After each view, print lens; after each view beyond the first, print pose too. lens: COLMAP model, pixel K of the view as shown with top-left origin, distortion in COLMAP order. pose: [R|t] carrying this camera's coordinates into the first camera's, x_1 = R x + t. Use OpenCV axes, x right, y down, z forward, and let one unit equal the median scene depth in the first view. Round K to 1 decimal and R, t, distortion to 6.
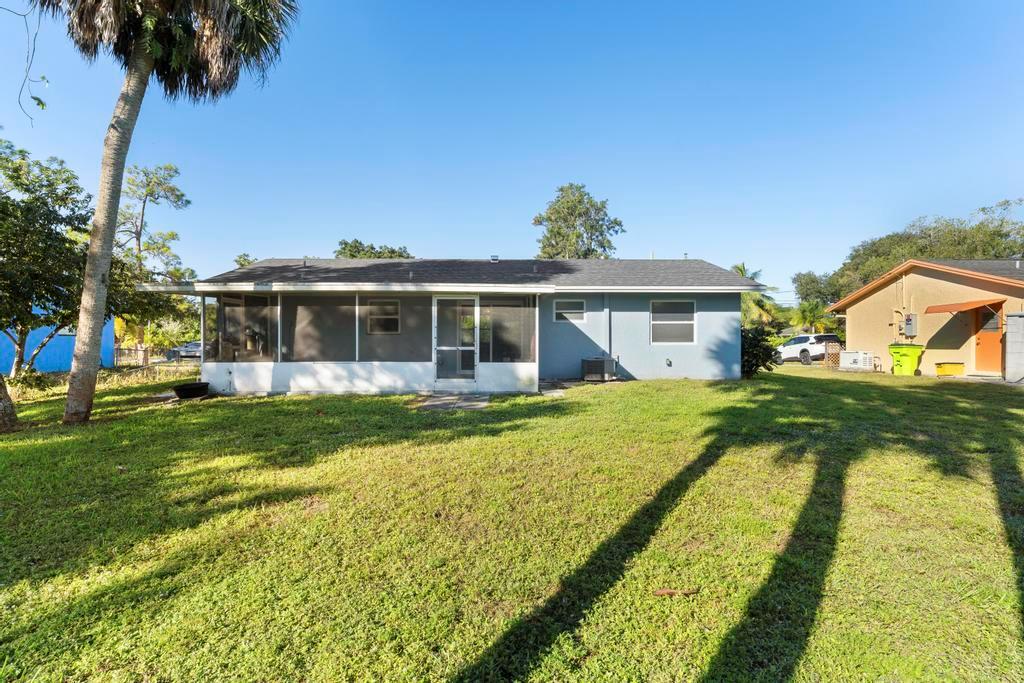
lens RADIAL K [[465.8, 0, 515.9], [0, 465.8, 336.3], [0, 0, 1]] dist [-0.003300, -0.001322]
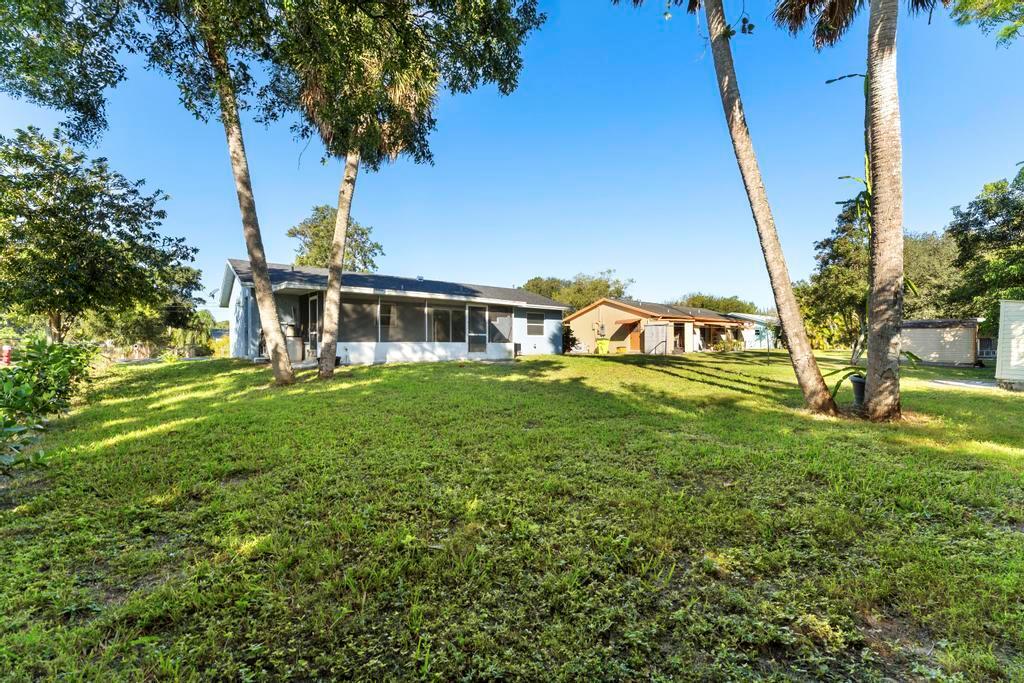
lens RADIAL K [[413.3, 0, 511.7], [0, 413.3, 343.2], [0, 0, 1]] dist [-0.006142, 0.000989]
pose [[0.787901, -0.001829, 0.615799, -0.973098], [0.005317, 0.999979, -0.003834, 0.064877], [-0.615779, 0.006295, 0.787894, -0.305142]]
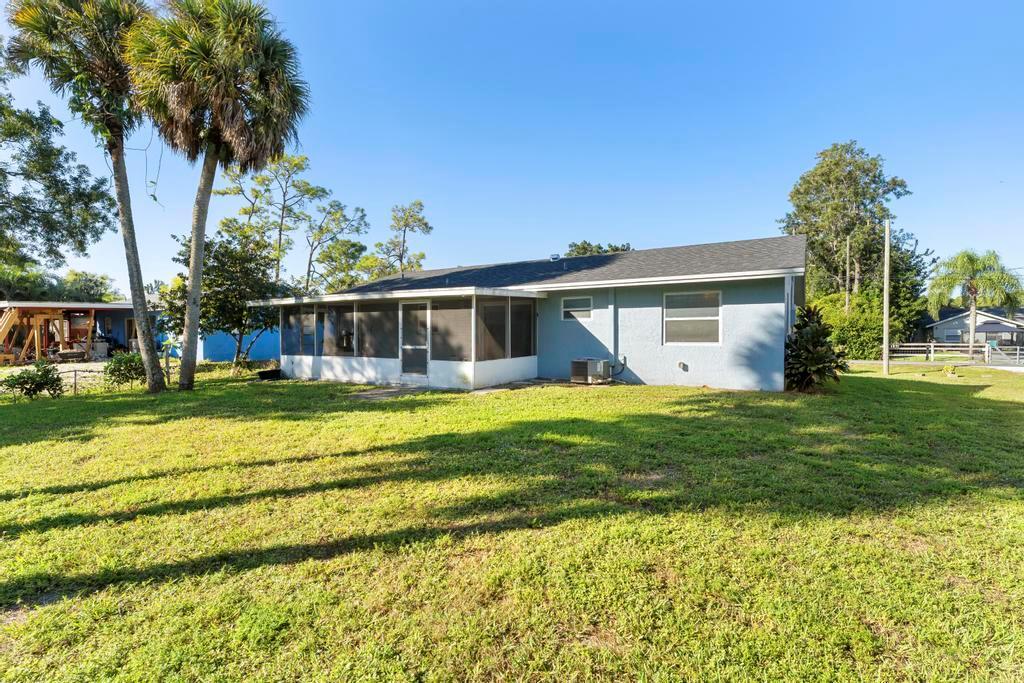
lens RADIAL K [[465.8, 0, 510.3], [0, 465.8, 340.6], [0, 0, 1]] dist [-0.003300, -0.001322]
pose [[0.850860, 0.004263, -0.525376, 0.652791], [0.004321, 0.999876, 0.015111, -0.006300], [0.525376, -0.015128, 0.850736, 0.159262]]
